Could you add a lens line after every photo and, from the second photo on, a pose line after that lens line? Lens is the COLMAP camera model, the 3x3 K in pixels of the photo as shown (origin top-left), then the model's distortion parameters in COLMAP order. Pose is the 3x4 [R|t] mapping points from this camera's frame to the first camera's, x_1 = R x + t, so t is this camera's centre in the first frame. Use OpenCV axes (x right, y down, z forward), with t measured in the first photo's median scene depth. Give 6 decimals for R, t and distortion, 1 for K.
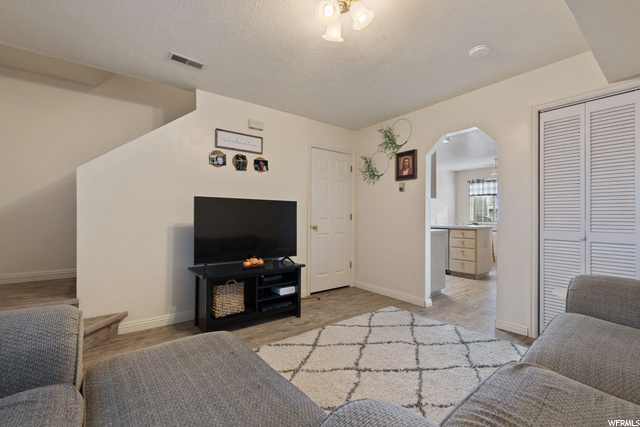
lens RADIAL K [[274.3, 0, 320.0], [0, 274.3, 213.5], [0, 0, 1]] dist [-0.000977, -0.000137]
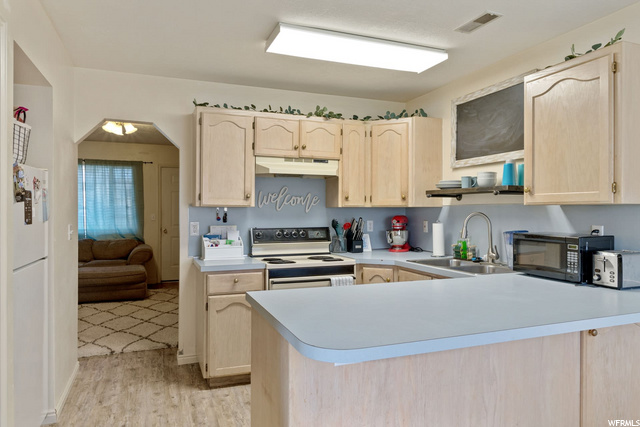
lens RADIAL K [[426.0, 0, 320.0], [0, 426.0, 213.5], [0, 0, 1]] dist [0.001358, 0.000109]
pose [[-0.273153, -0.001569, -0.961969, 2.044596], [0.004356, 0.999986, -0.002868, -0.063954], [0.961961, -0.004974, -0.273143, 2.495575]]
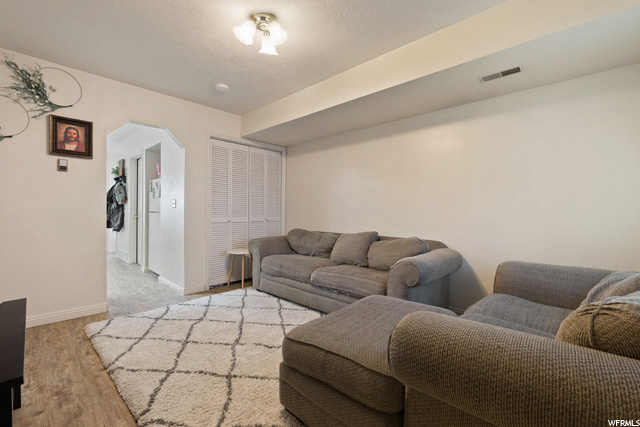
lens RADIAL K [[274.3, 0, 320.0], [0, 274.3, 213.5], [0, 0, 1]] dist [-0.000977, -0.000137]
pose [[-0.158611, -0.014062, 0.987241, -0.807614], [-0.018675, 0.999762, 0.011240, 0.015959], [-0.987165, -0.016654, -0.158836, 0.679084]]
